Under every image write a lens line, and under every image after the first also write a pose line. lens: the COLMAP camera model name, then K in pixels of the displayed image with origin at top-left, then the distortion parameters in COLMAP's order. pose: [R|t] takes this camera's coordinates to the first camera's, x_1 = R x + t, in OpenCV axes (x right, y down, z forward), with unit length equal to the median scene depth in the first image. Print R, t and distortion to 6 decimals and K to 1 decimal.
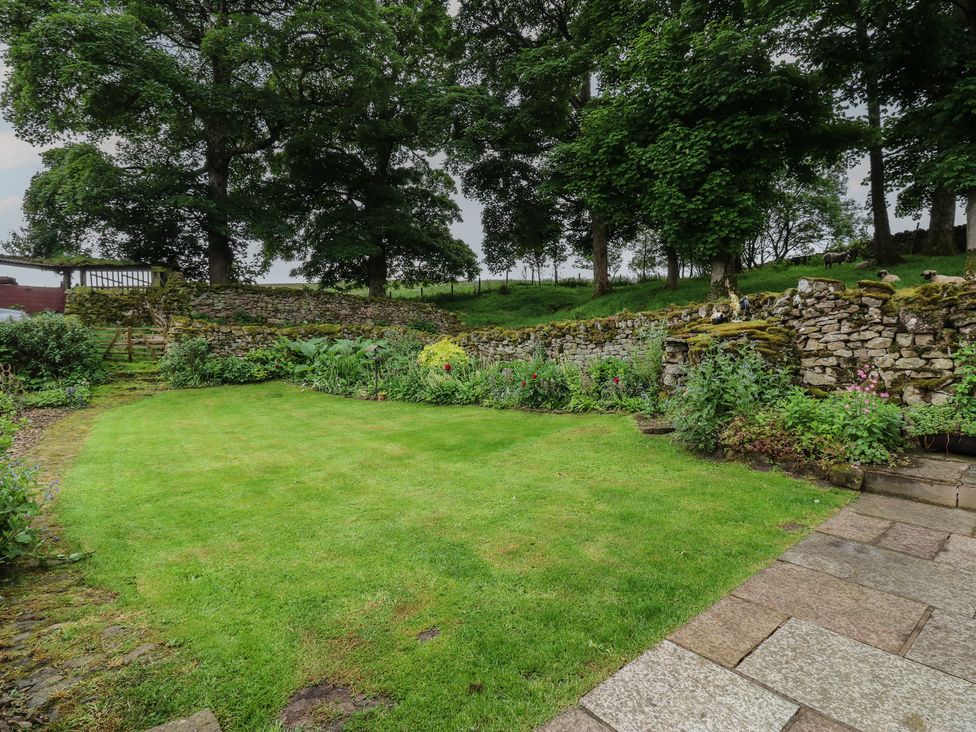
lens RADIAL K [[507.8, 0, 491.5], [0, 507.8, 352.3], [0, 0, 1]] dist [0.004433, -0.015746]
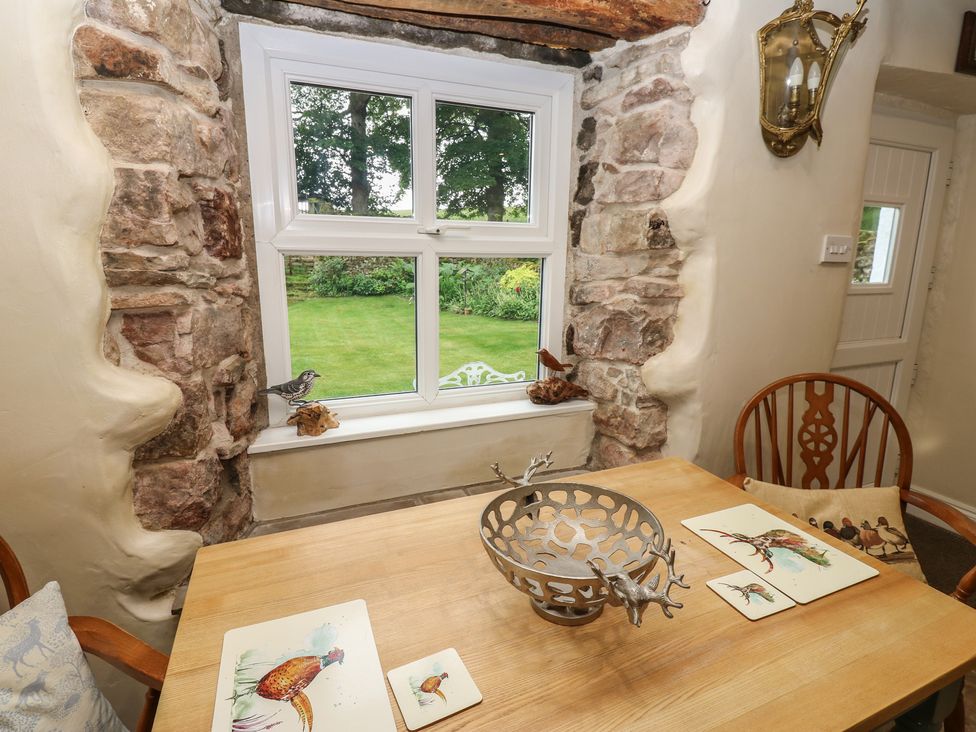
lens RADIAL K [[507.8, 0, 491.5], [0, 507.8, 352.3], [0, 0, 1]] dist [0.004433, -0.015746]
pose [[0.963102, 0.076907, -0.257914, 0.148373], [-0.039740, 0.988435, 0.146345, 0.003005], [0.266186, -0.130696, 0.955020, -0.151383]]
